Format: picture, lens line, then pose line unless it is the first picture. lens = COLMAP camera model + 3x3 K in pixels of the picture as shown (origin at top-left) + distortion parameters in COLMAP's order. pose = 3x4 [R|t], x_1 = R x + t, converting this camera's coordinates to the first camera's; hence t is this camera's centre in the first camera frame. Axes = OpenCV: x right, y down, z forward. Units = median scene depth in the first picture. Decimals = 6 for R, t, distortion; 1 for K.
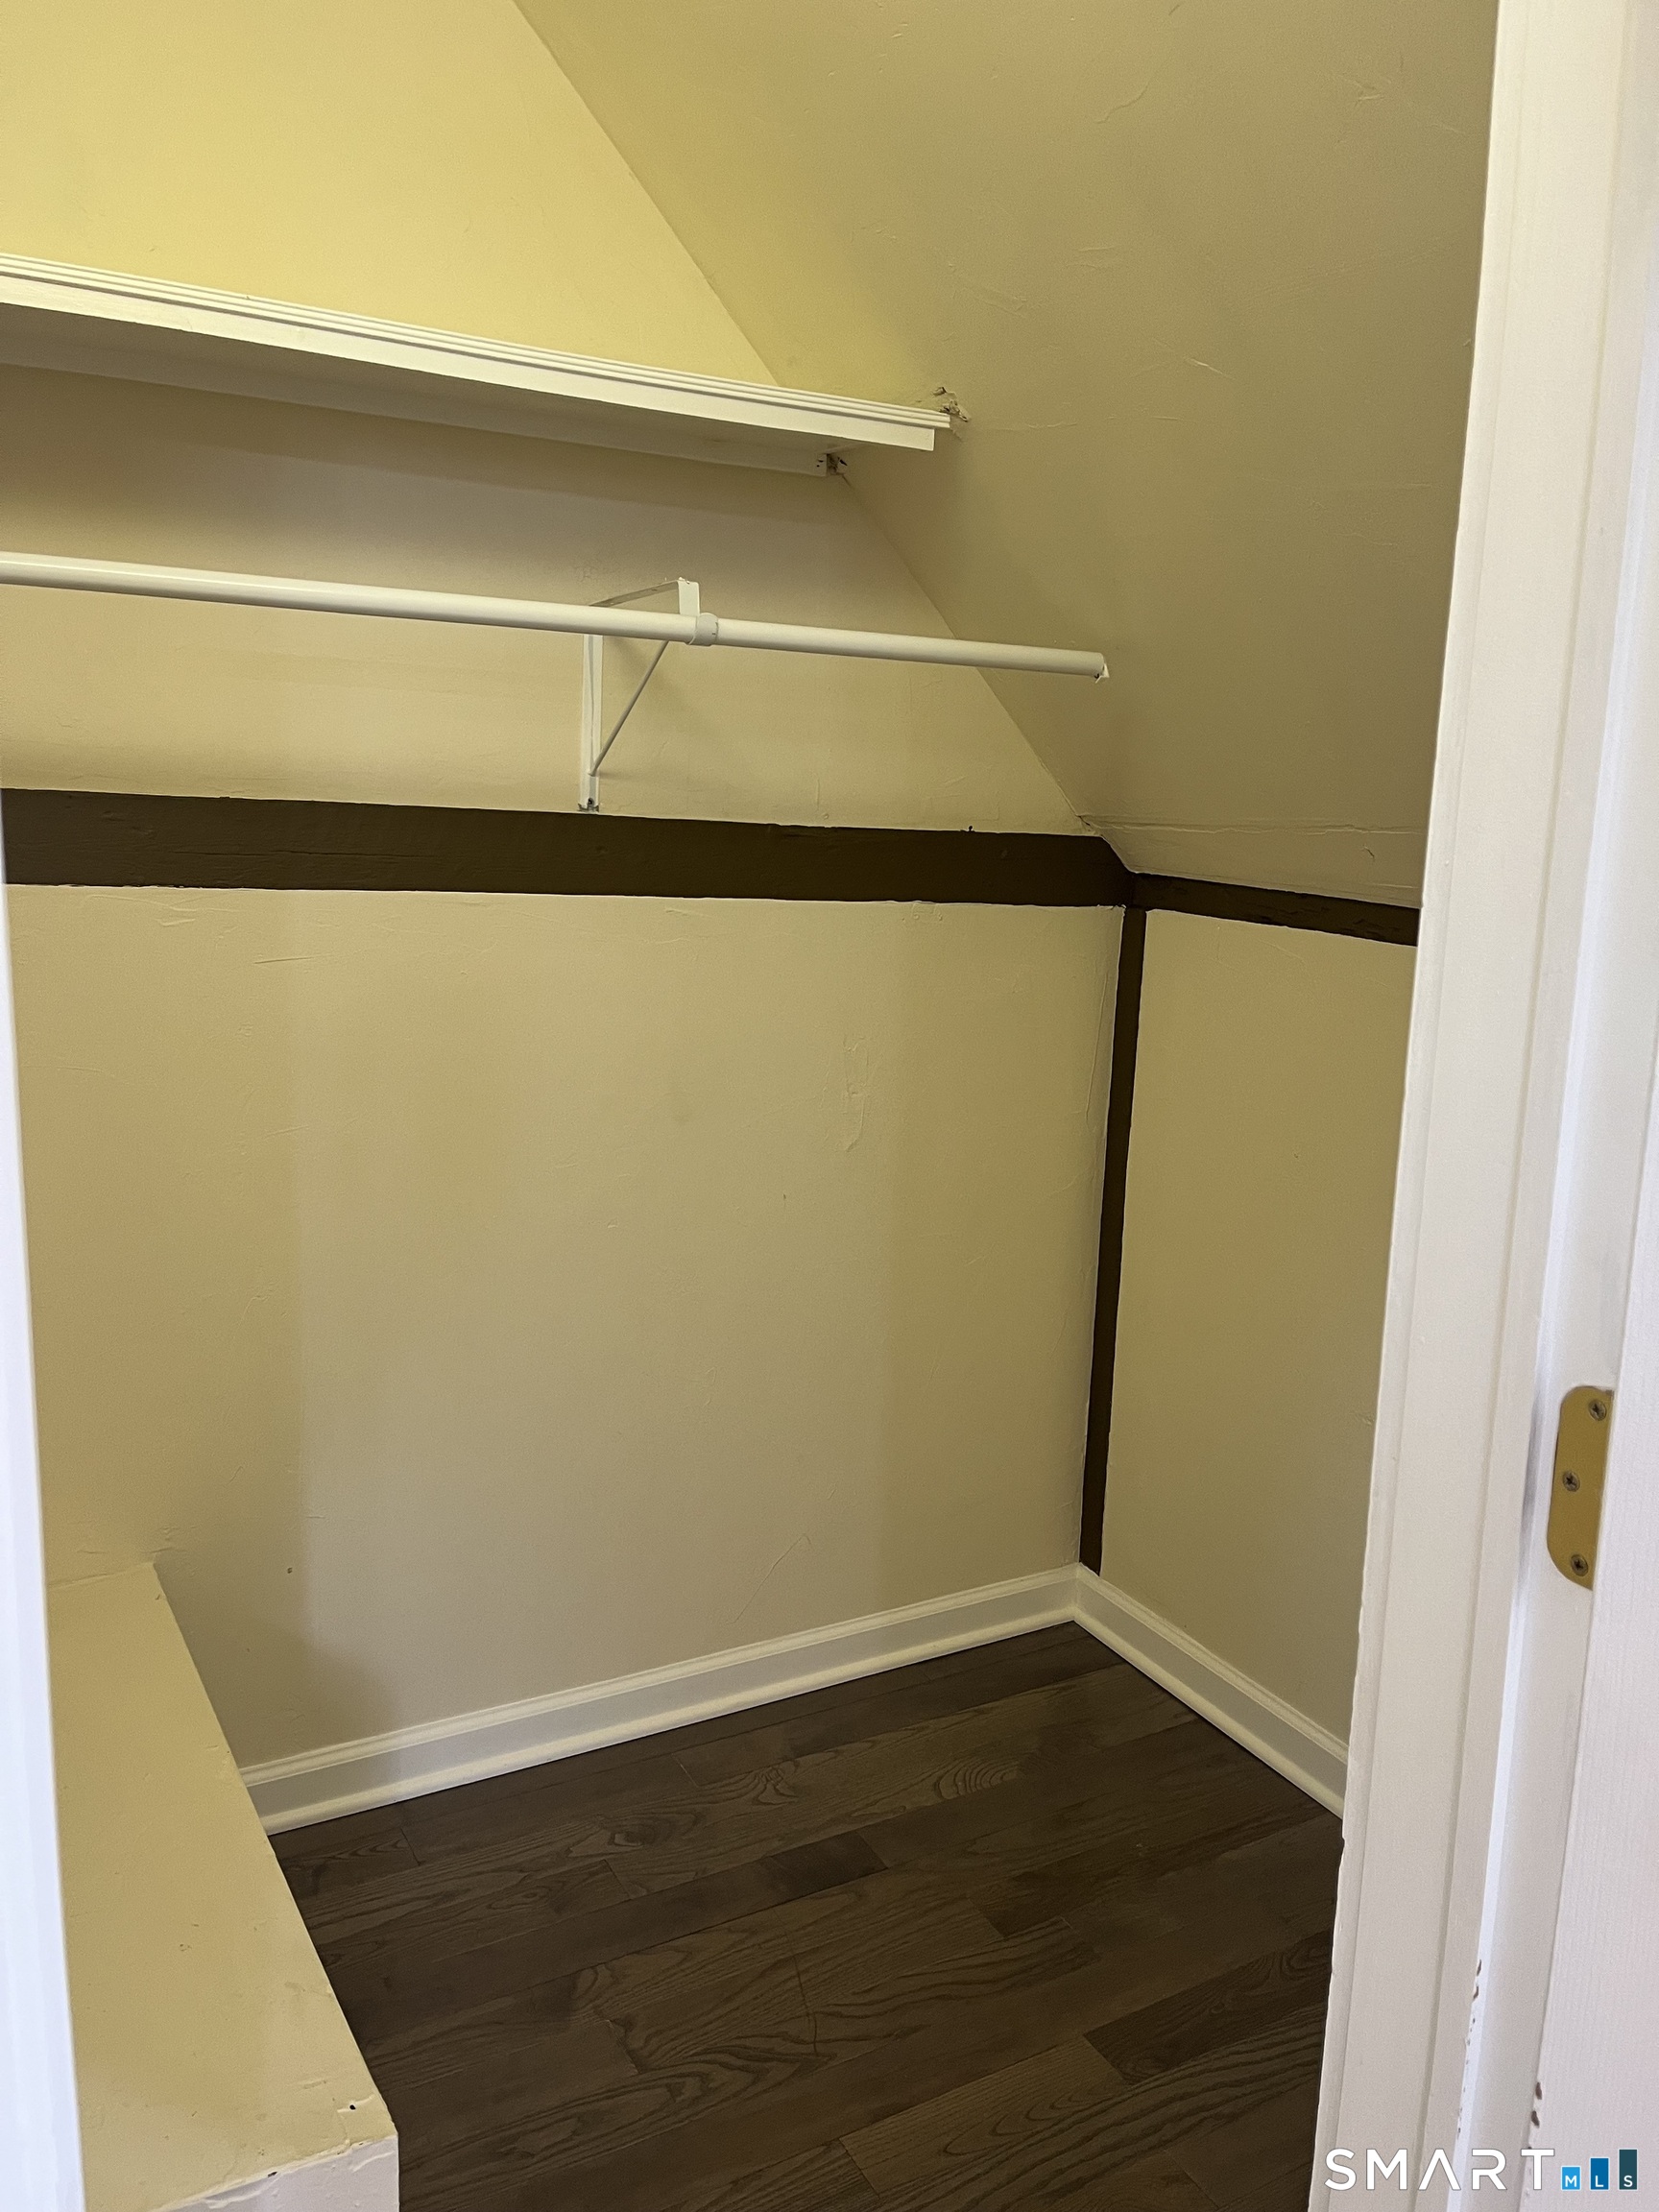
lens RADIAL K [[1655.3, 0, 833.8], [0, 1655.3, 1114.2], [0, 0, 1]] dist [0.058532, -0.071728]
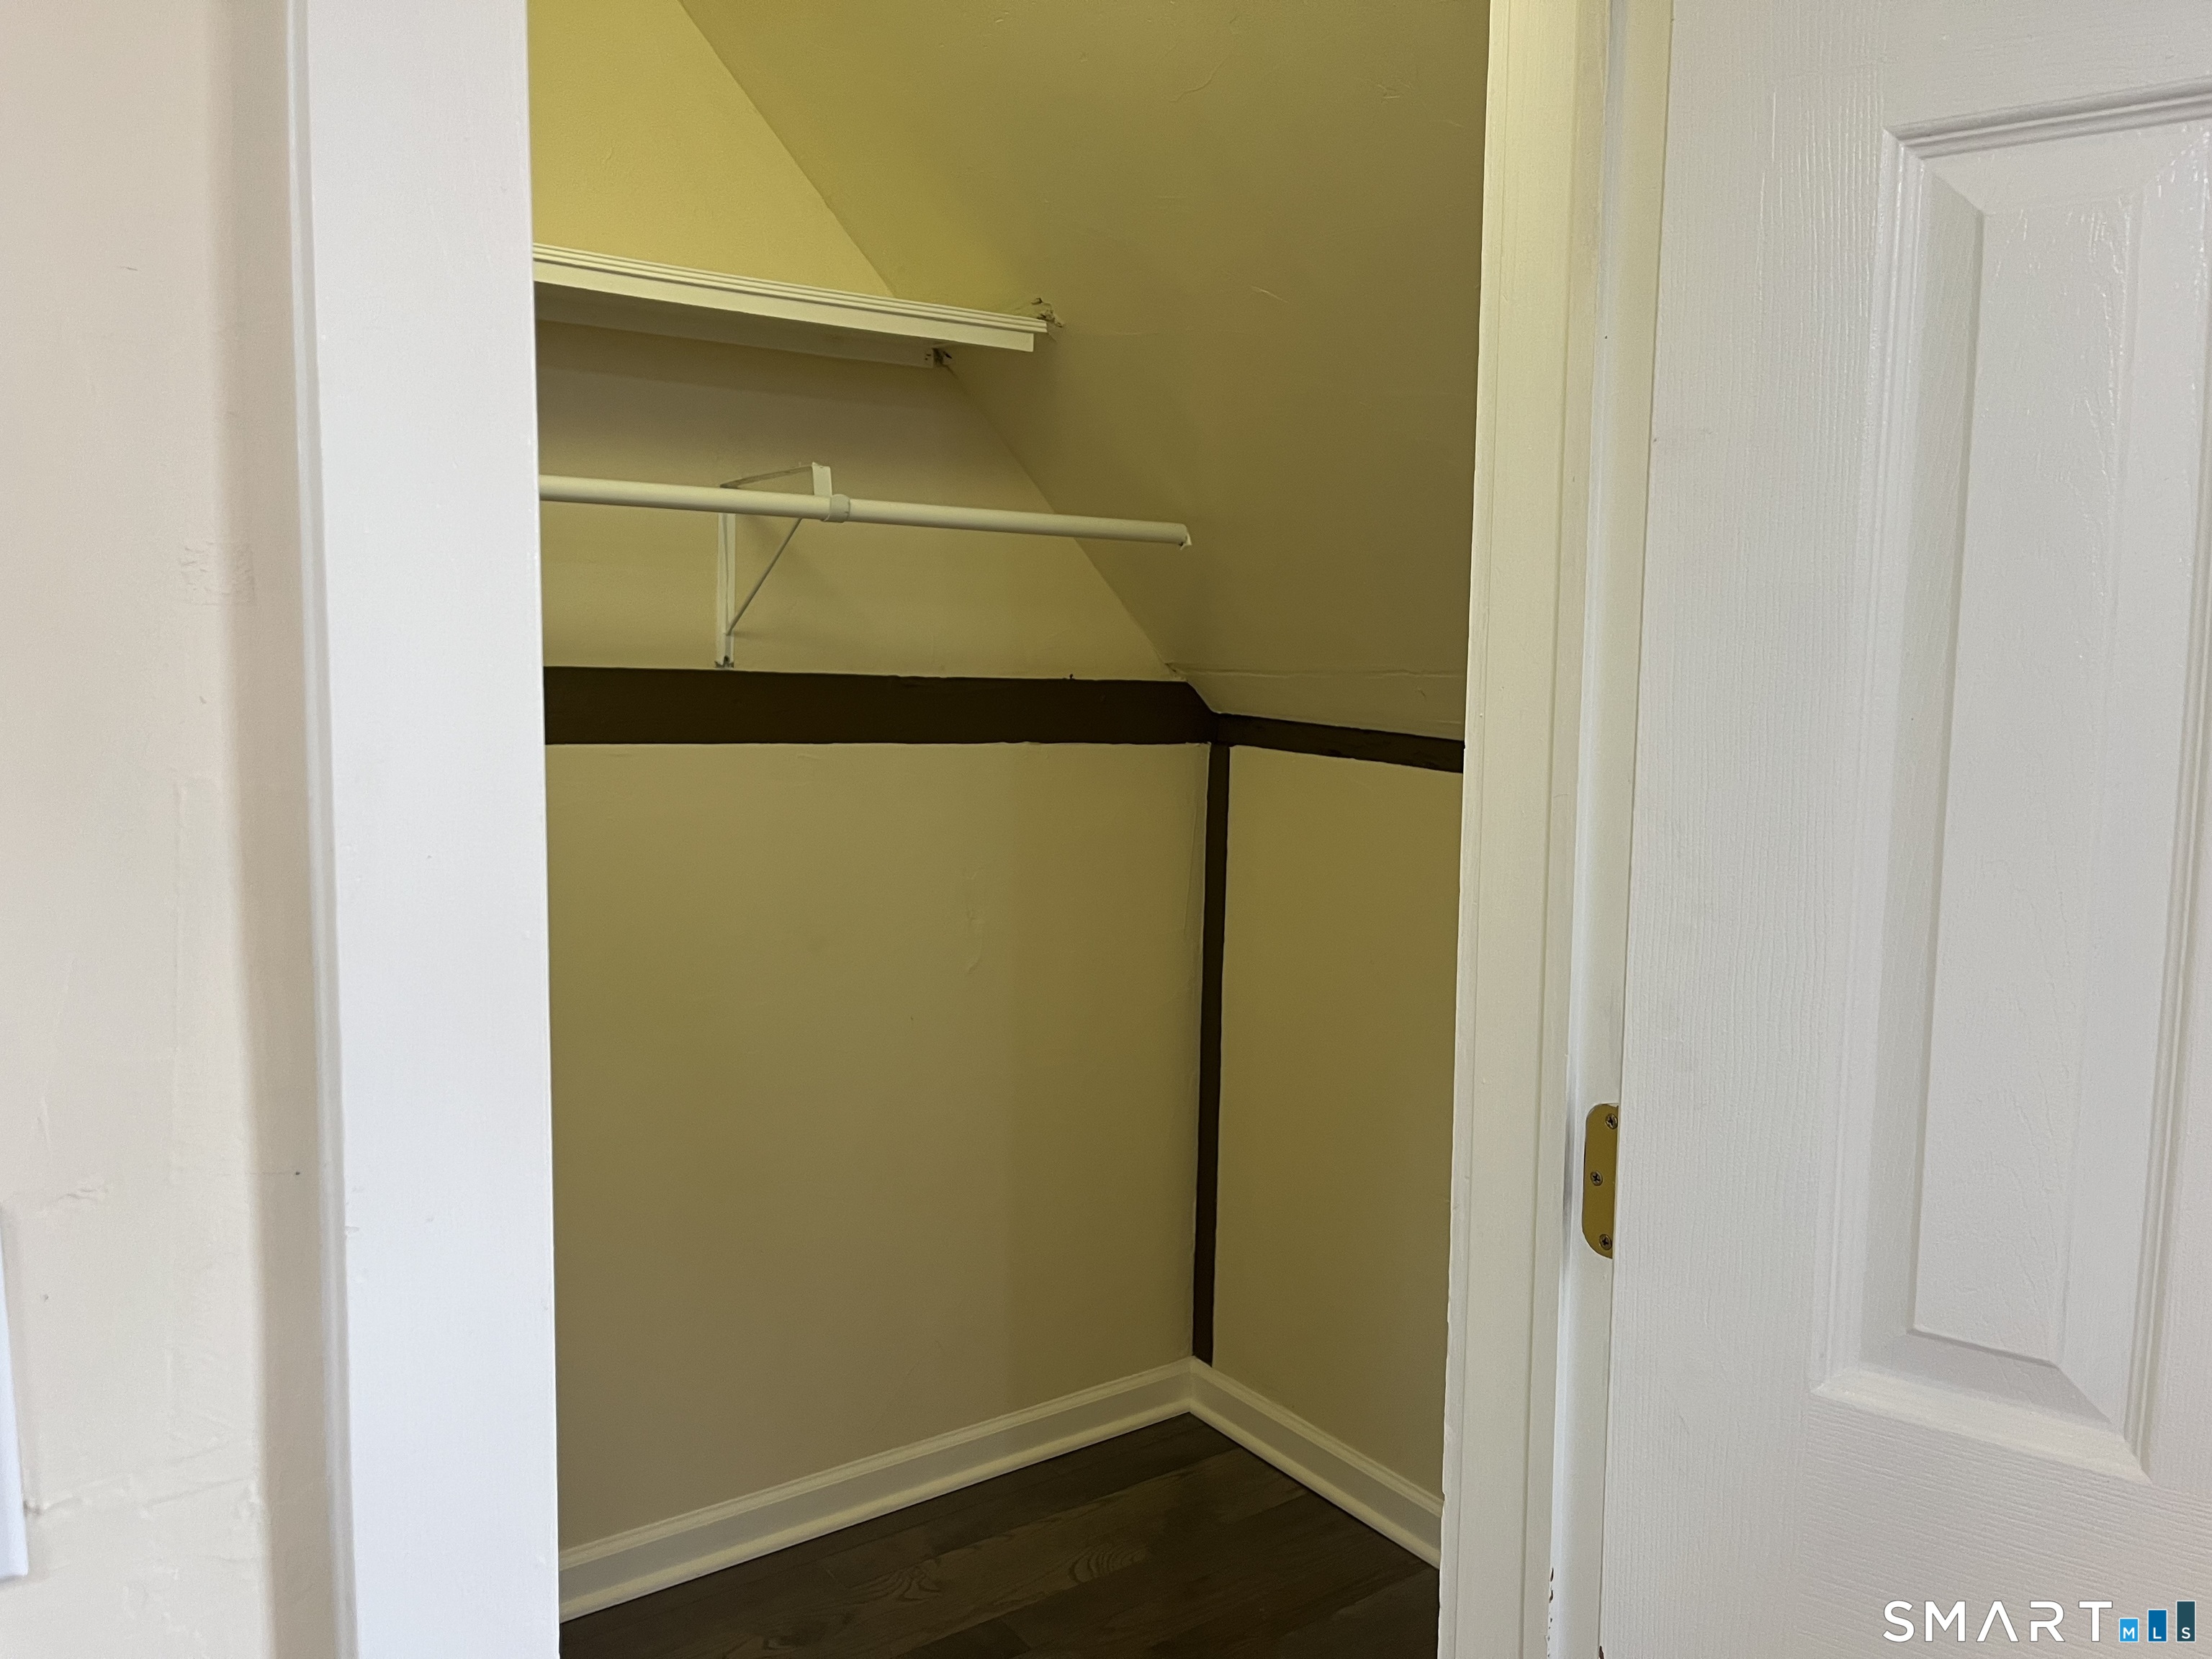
lens RADIAL K [[1655.3, 0, 1100.3], [0, 1655.3, 816.8], [0, 0, 1]] dist [0.058532, -0.071728]
pose [[0.992920, -0.026257, 0.115846, -0.031963], [0.035401, 0.996357, -0.077591, 0.007782], [-0.113386, 0.081143, 0.990232, -0.096331]]
